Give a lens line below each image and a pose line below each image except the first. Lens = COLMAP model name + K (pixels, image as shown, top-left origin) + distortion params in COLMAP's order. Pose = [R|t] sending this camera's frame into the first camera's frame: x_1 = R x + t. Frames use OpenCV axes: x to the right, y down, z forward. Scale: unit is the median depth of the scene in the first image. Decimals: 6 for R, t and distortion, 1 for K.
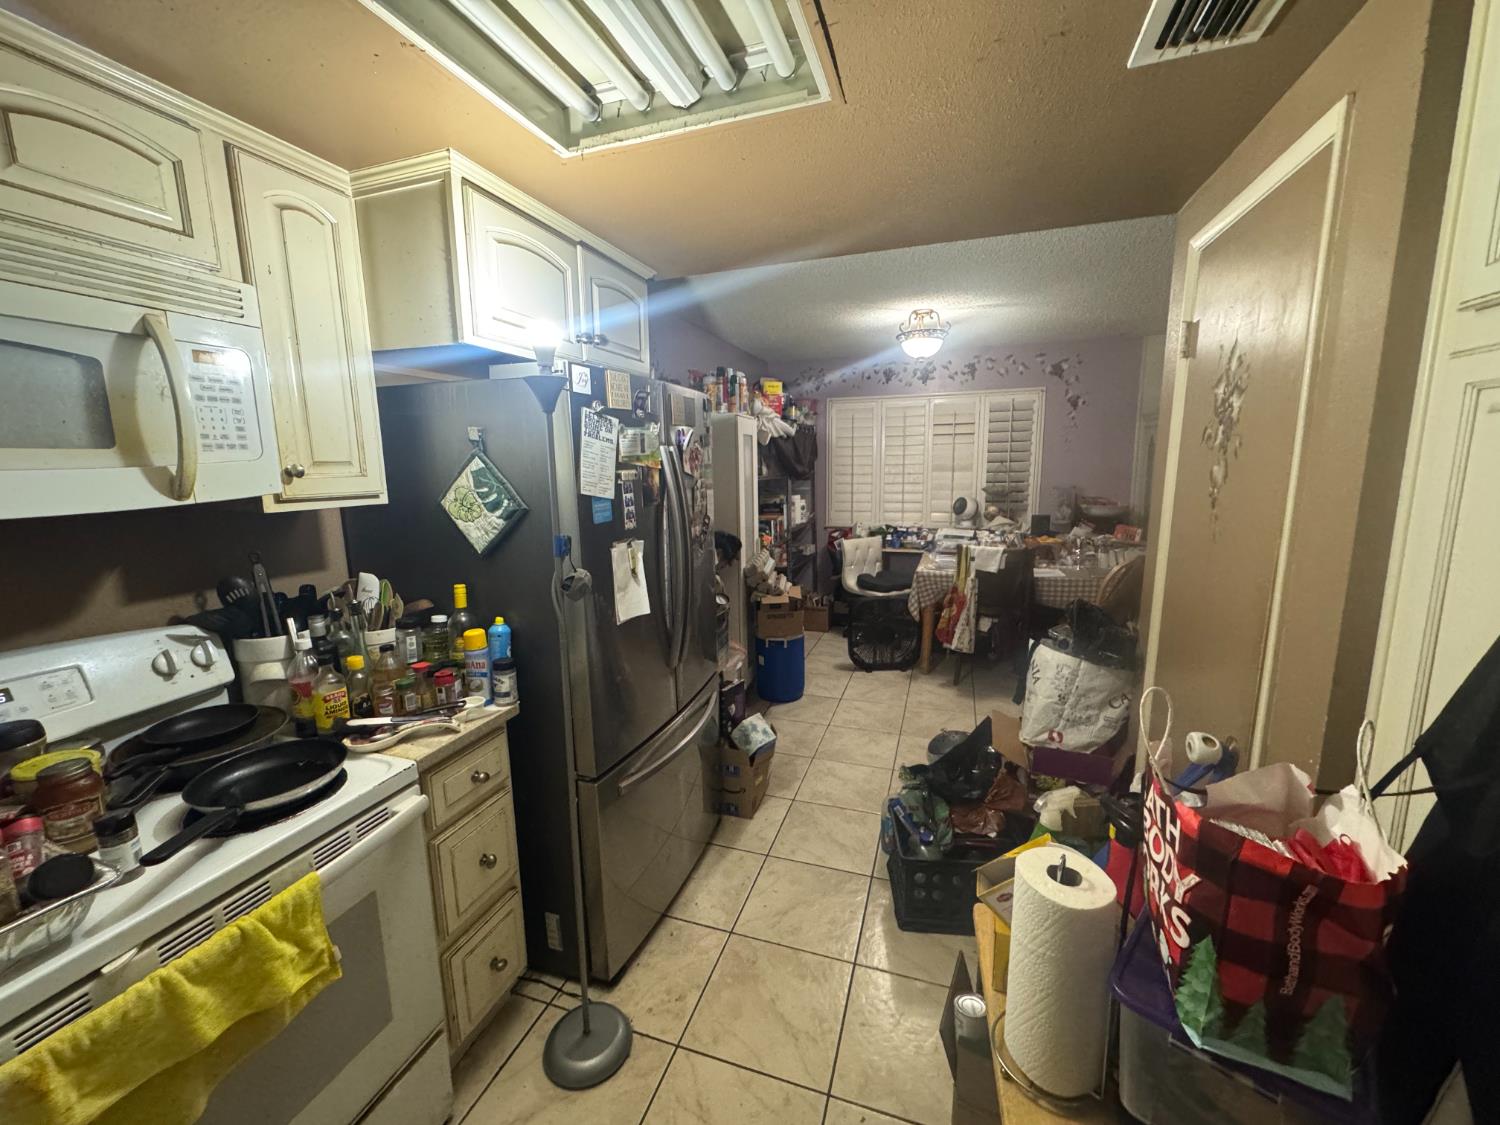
lens RADIAL K [[601.3, 0, 747.4], [0, 601.3, 559.1], [0, 0, 1]] dist [0.003570, -0.000141]
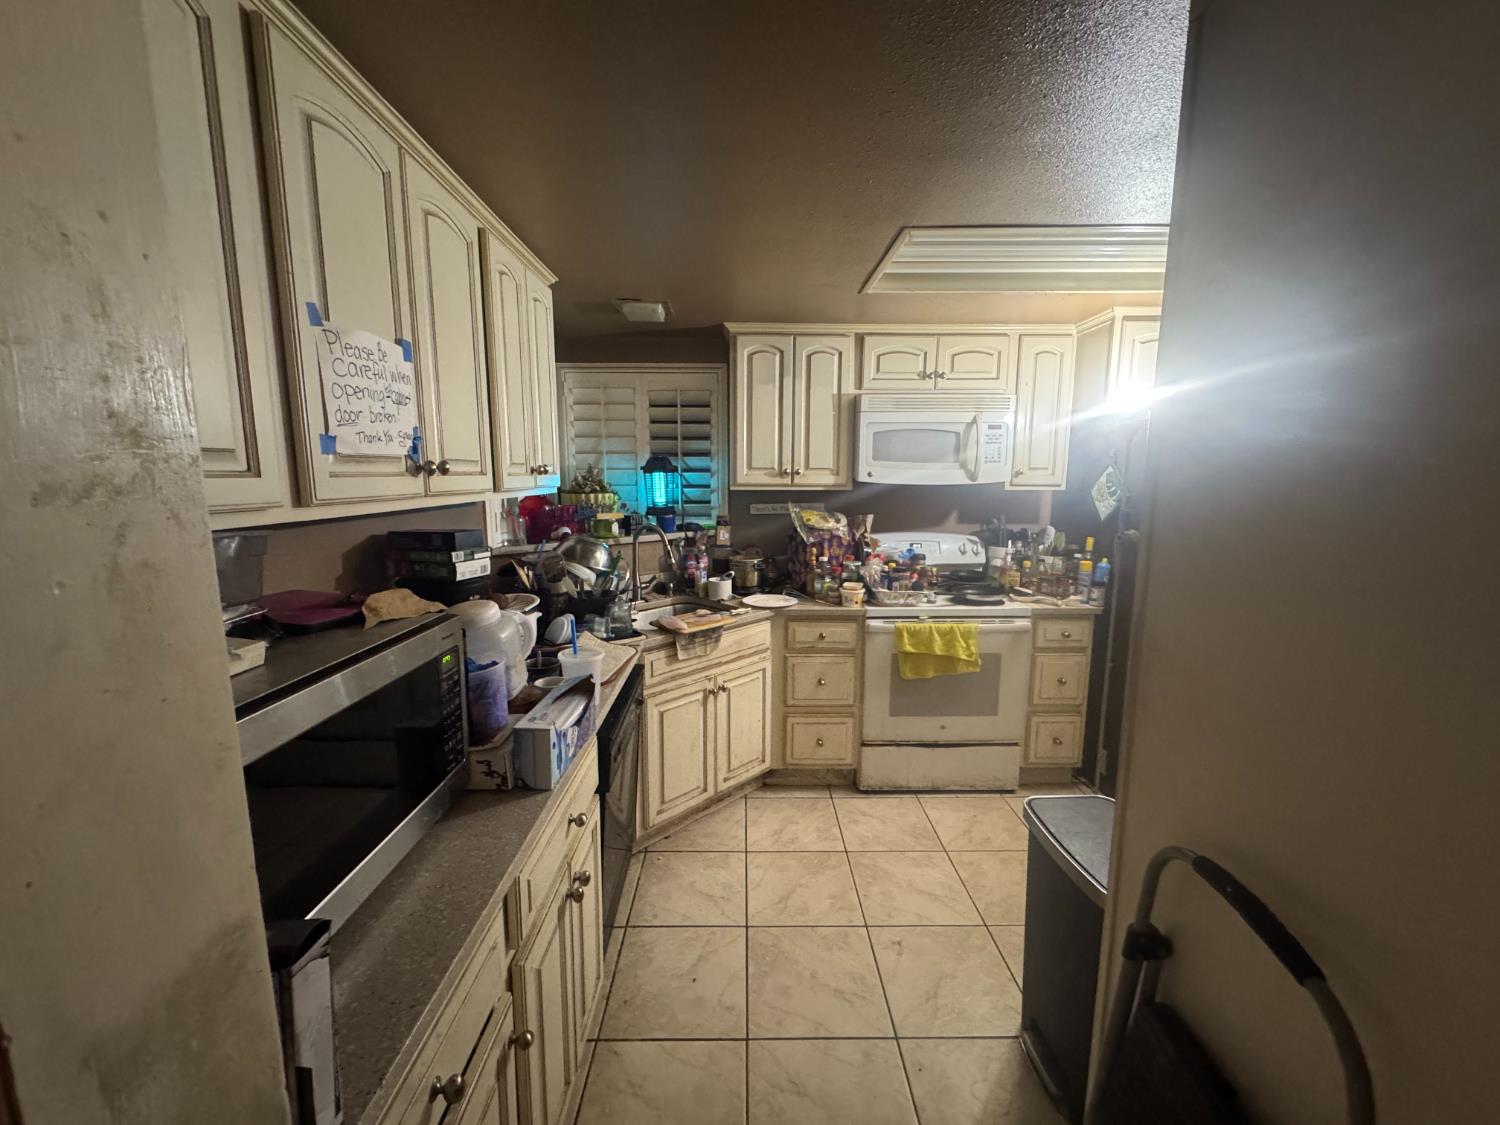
lens RADIAL K [[601.3, 0, 747.7], [0, 601.3, 559.6], [0, 0, 1]] dist [0.003570, -0.000141]
pose [[0.331791, 0.149313, -0.931461, 0.964128], [-0.158367, 0.982197, 0.101035, 0.098920], [0.929965, 0.113990, 0.349531, -0.629013]]
